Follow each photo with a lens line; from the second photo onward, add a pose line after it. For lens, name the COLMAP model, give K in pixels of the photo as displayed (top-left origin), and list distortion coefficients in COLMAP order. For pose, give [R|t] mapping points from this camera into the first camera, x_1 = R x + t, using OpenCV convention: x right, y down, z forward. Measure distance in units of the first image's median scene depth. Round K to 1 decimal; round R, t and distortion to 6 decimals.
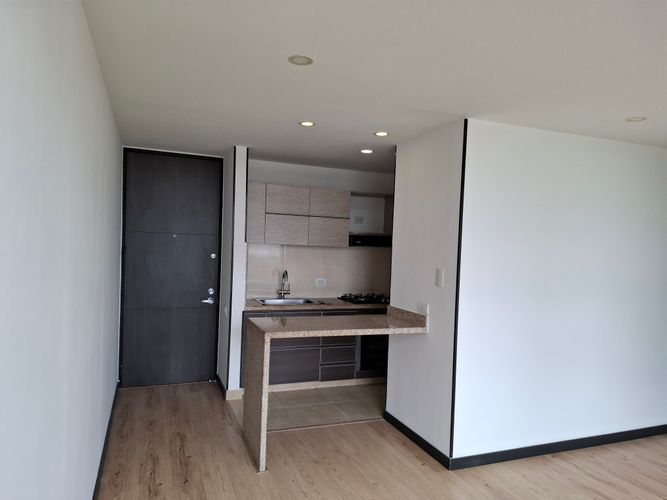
lens RADIAL K [[465.7, 0, 334.1], [0, 465.7, 251.8], [0, 0, 1]] dist [0.006264, 0.001701]
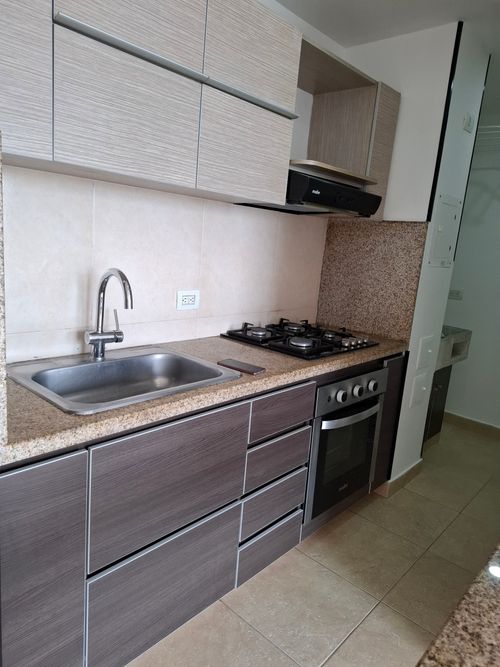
lens RADIAL K [[465.7, 0, 246.7], [0, 465.7, 330.9], [0, 0, 1]] dist [0.006264, 0.001701]
pose [[0.900623, -0.051546, 0.431534, -0.149303], [-0.033171, 0.981892, 0.186512, 0.018402], [-0.433334, -0.182291, 0.882605, 0.643691]]
